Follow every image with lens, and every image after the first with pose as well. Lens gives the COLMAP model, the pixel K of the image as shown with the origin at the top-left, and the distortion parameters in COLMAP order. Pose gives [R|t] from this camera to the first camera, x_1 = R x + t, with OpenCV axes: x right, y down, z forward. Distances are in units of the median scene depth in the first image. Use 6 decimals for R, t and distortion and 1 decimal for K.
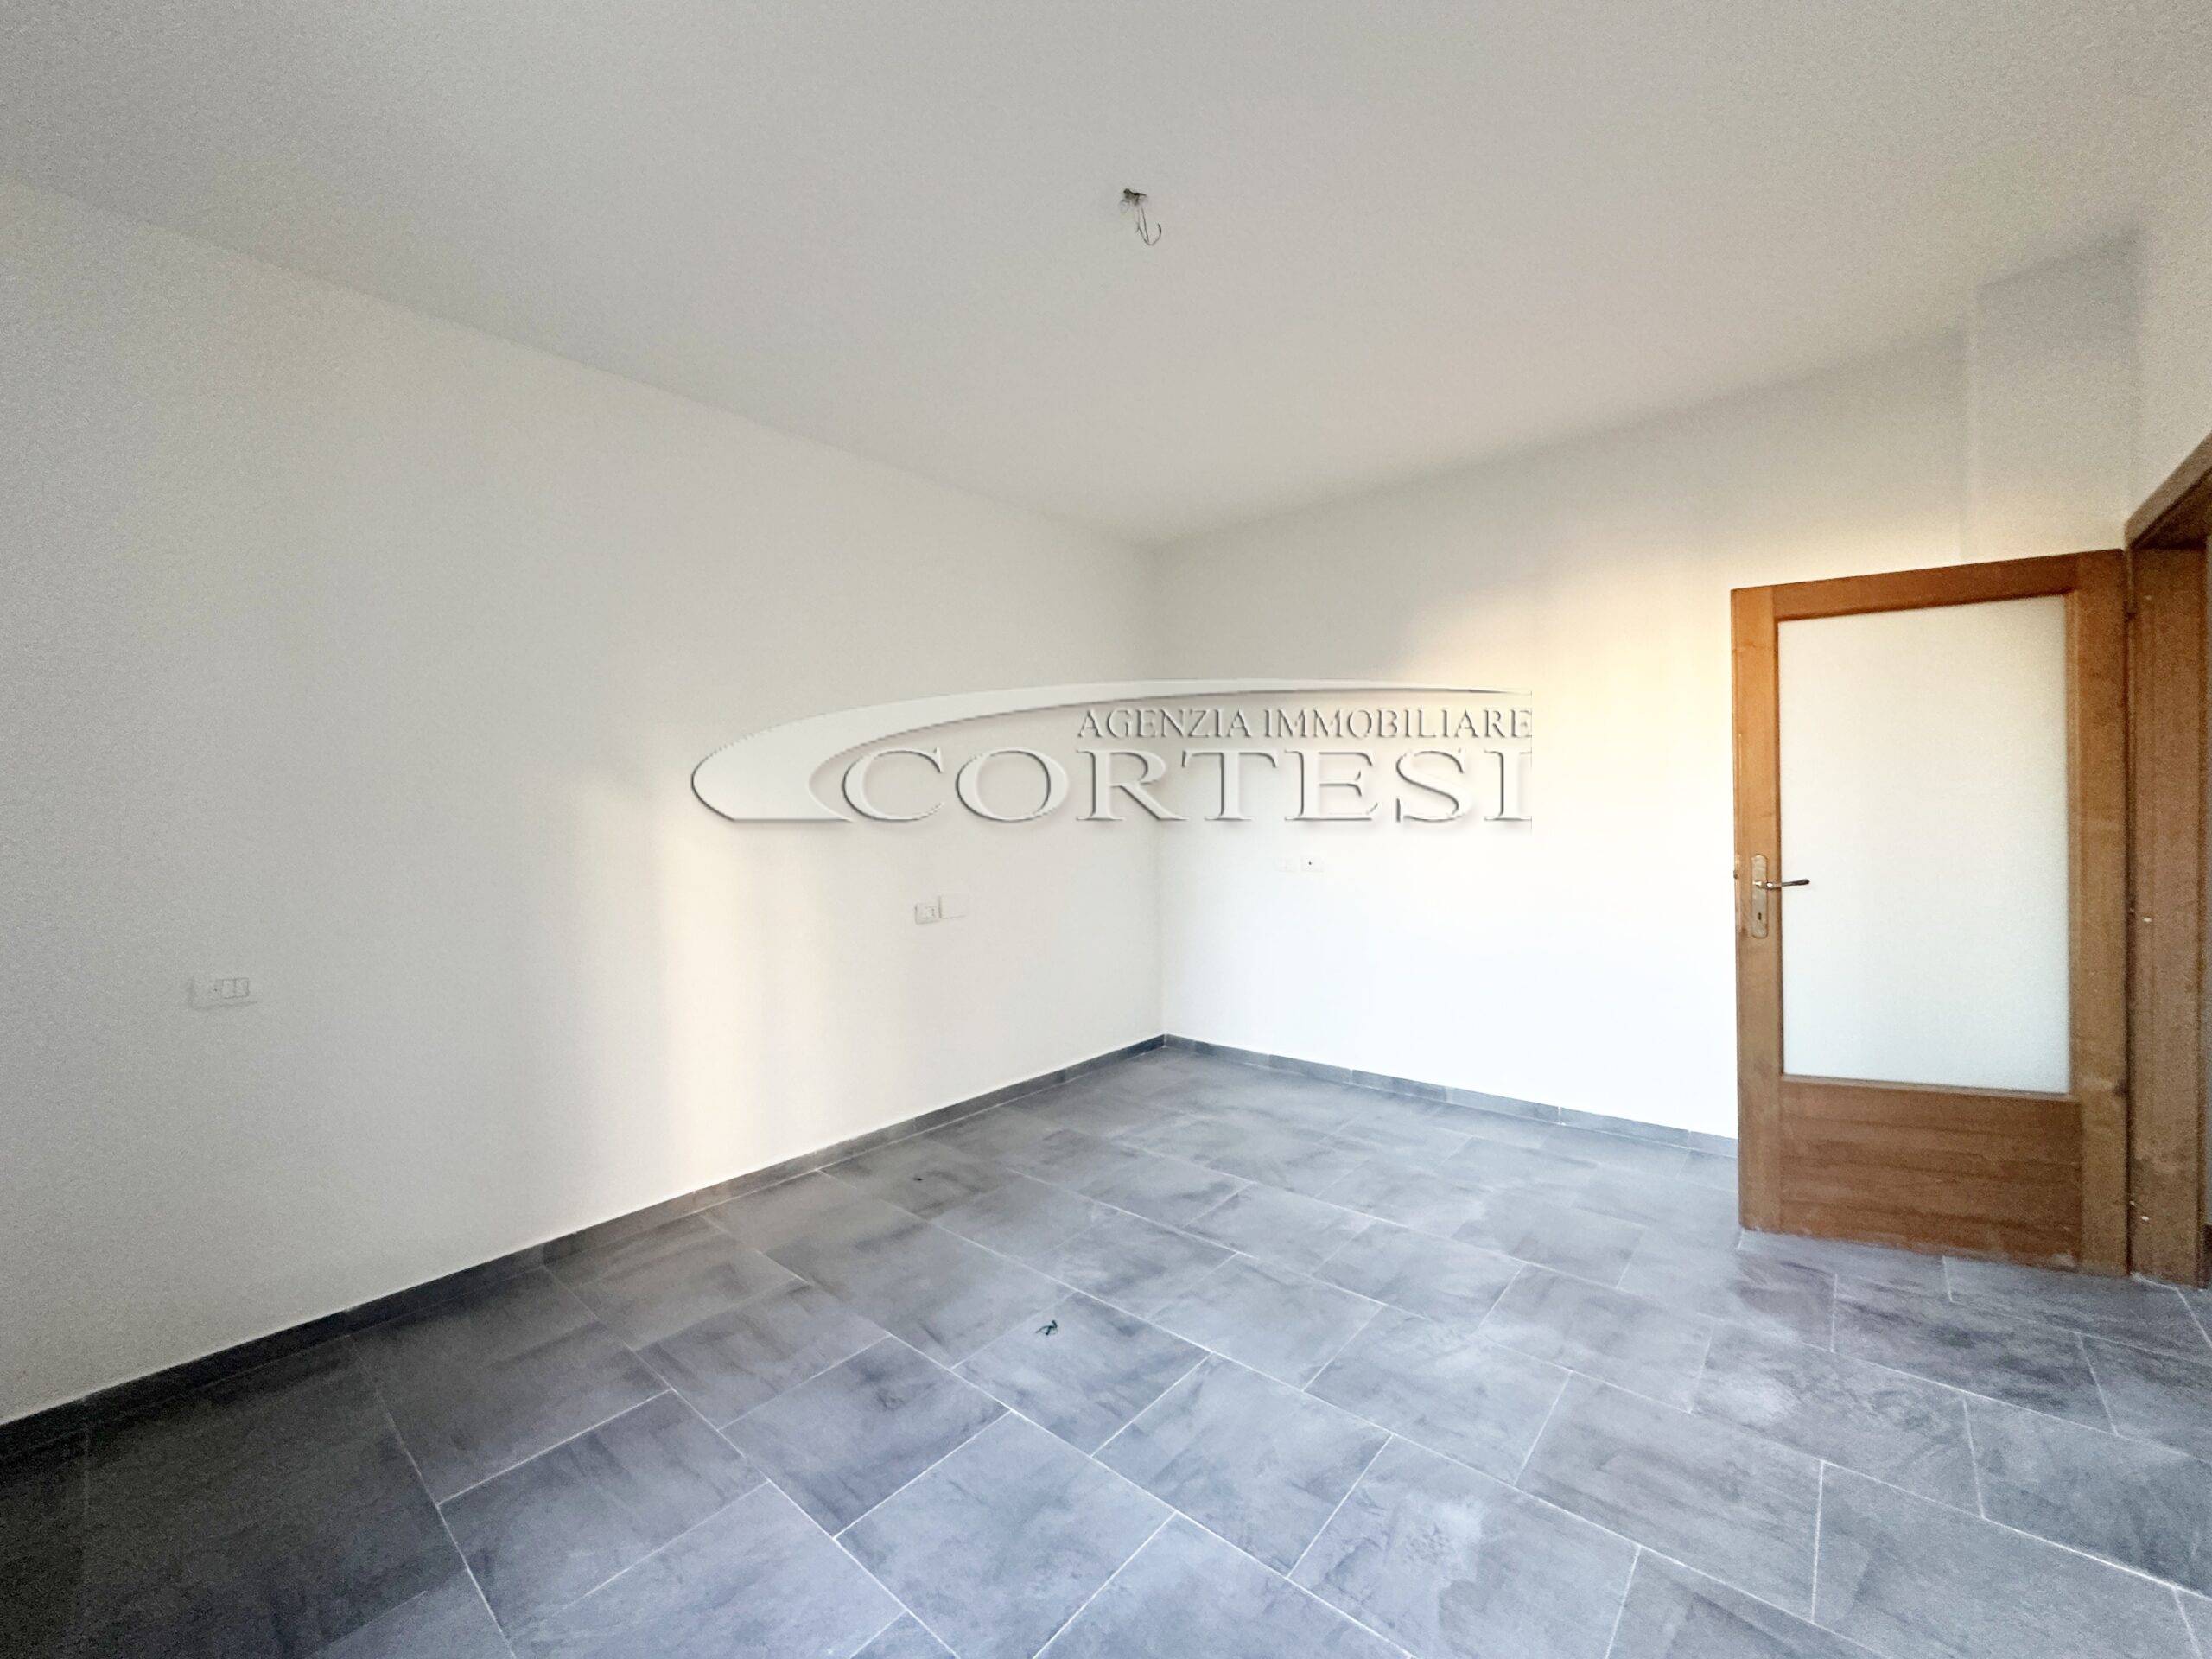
lens RADIAL K [[881.4, 0, 1099.4], [0, 881.4, 831.3], [0, 0, 1]] dist [-0.008338, 0.001592]
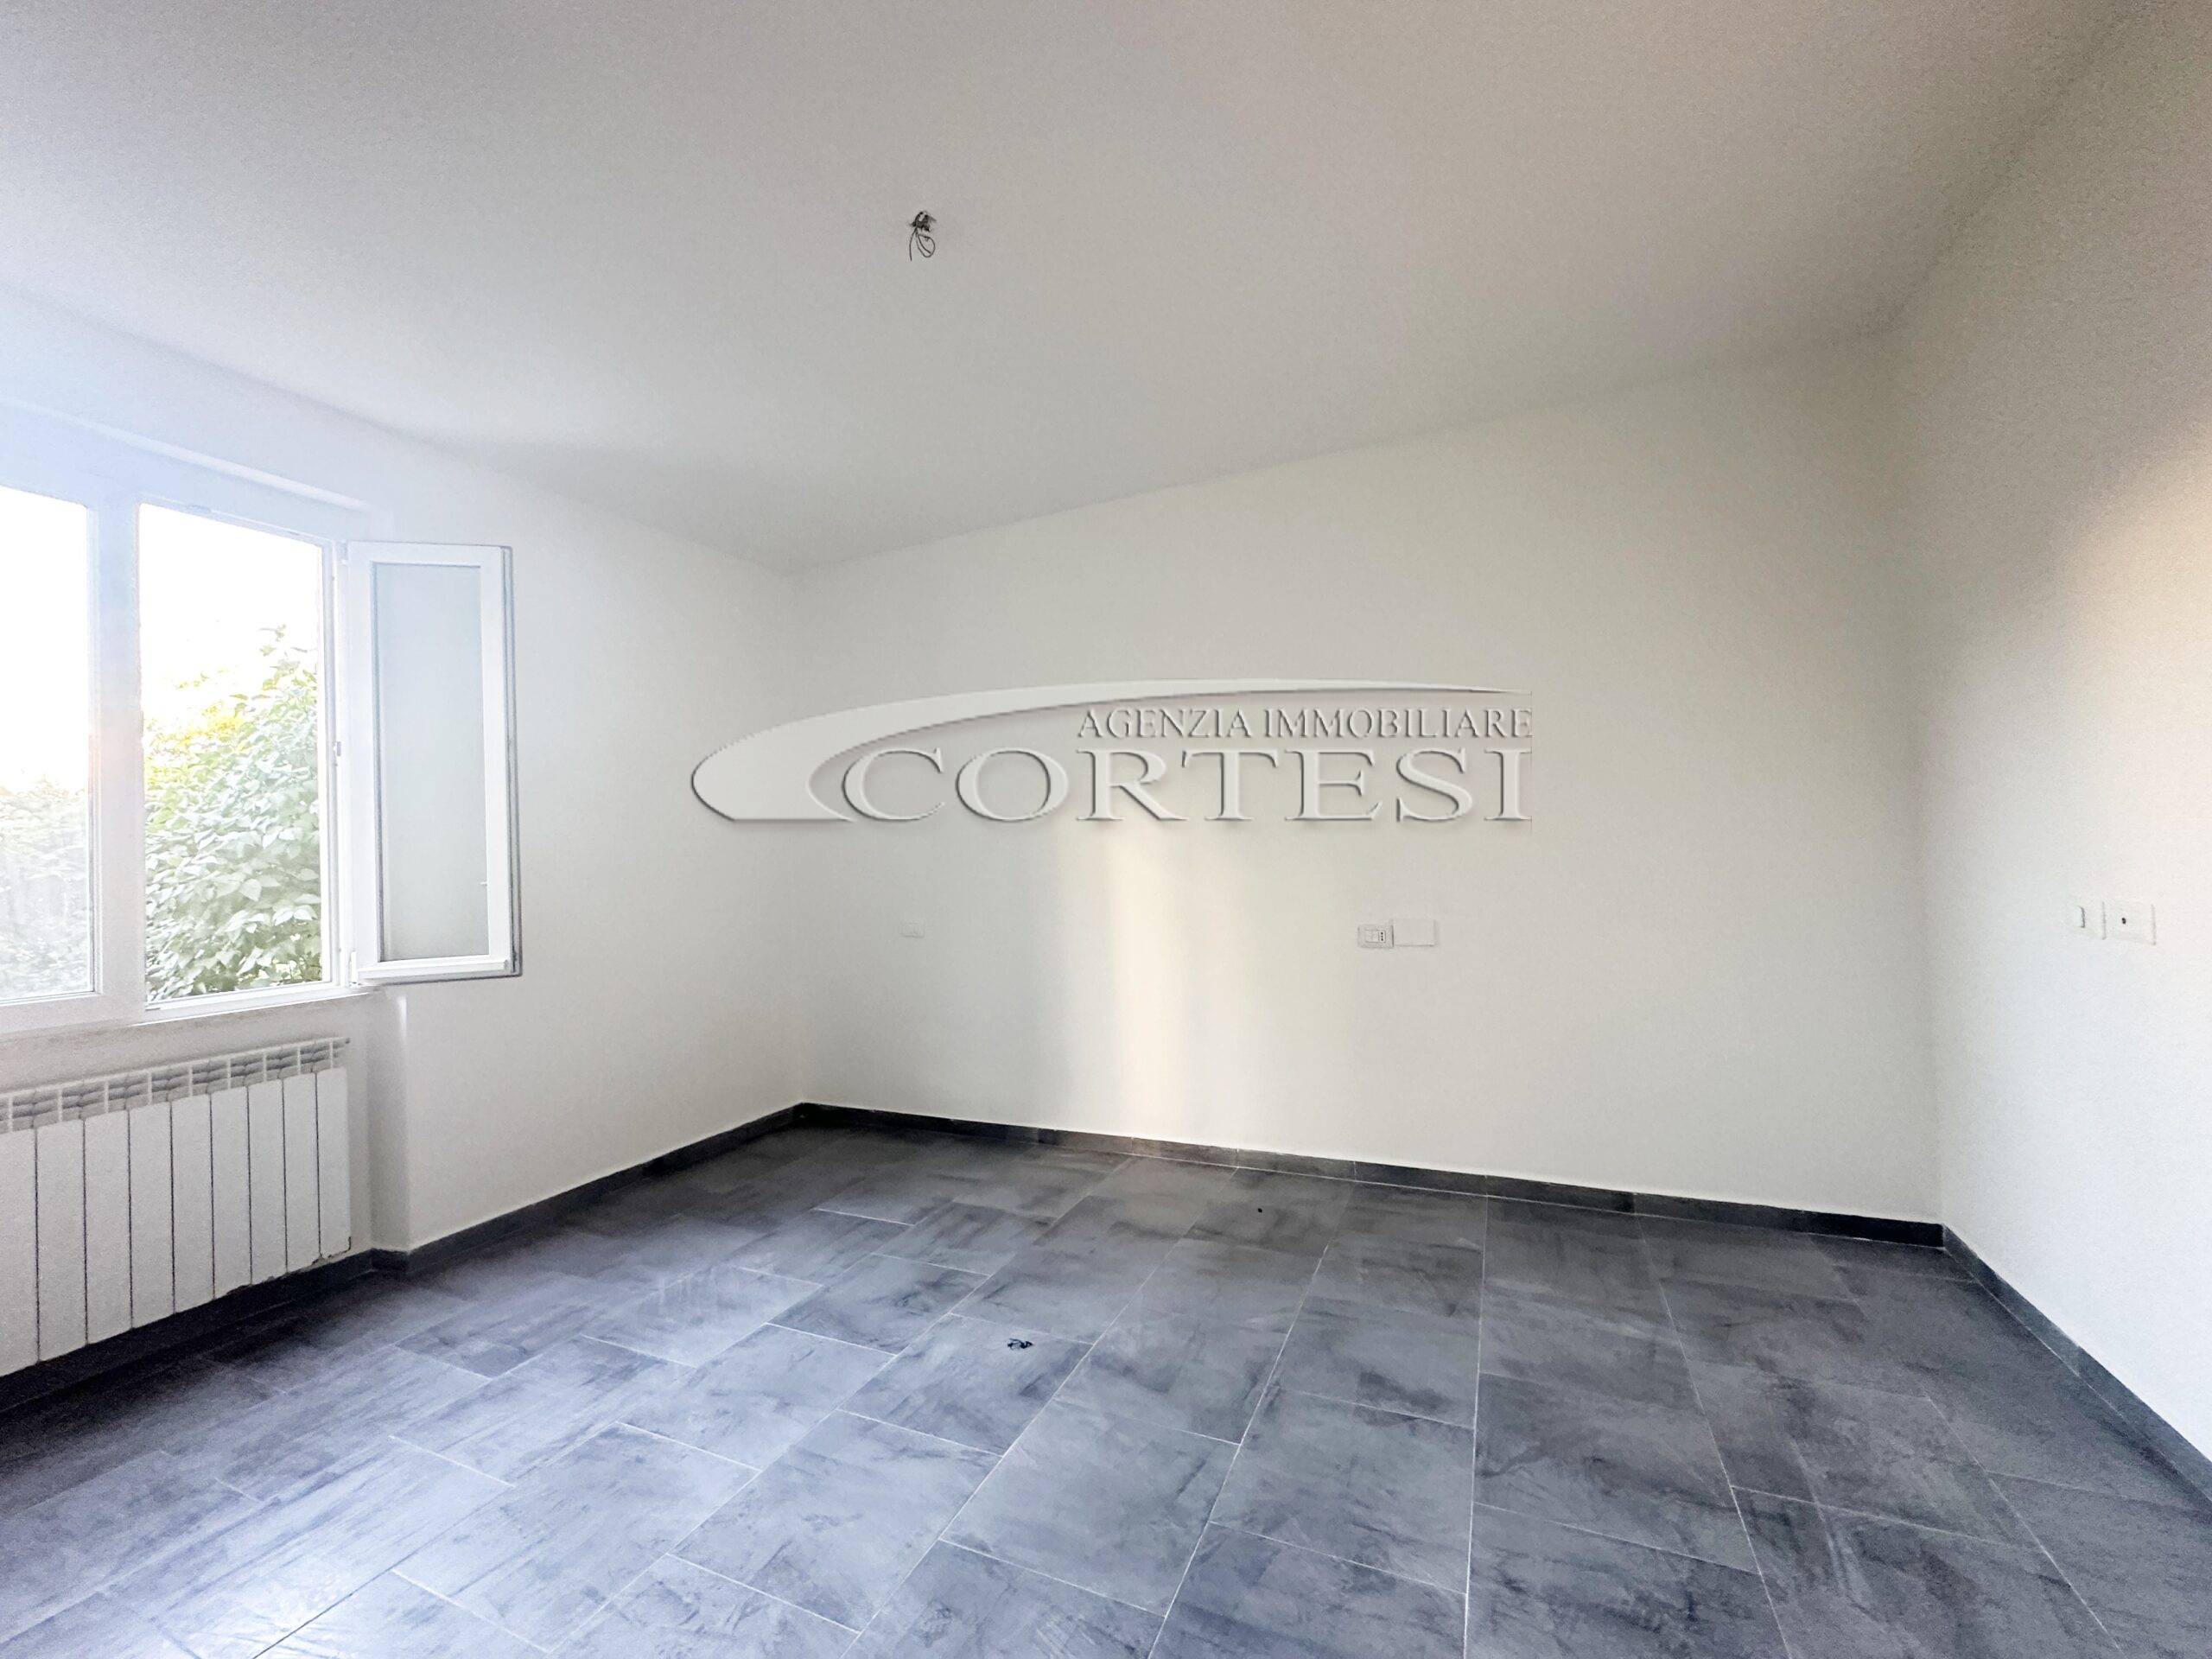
lens RADIAL K [[881.4, 0, 1117.1], [0, 881.4, 835.0], [0, 0, 1]] dist [-0.008338, 0.001592]
pose [[0.293222, -0.005167, -0.956030, 0.809896], [0.007716, 0.999966, -0.003038, -0.011311], [0.956013, -0.006486, 0.293252, 0.702512]]
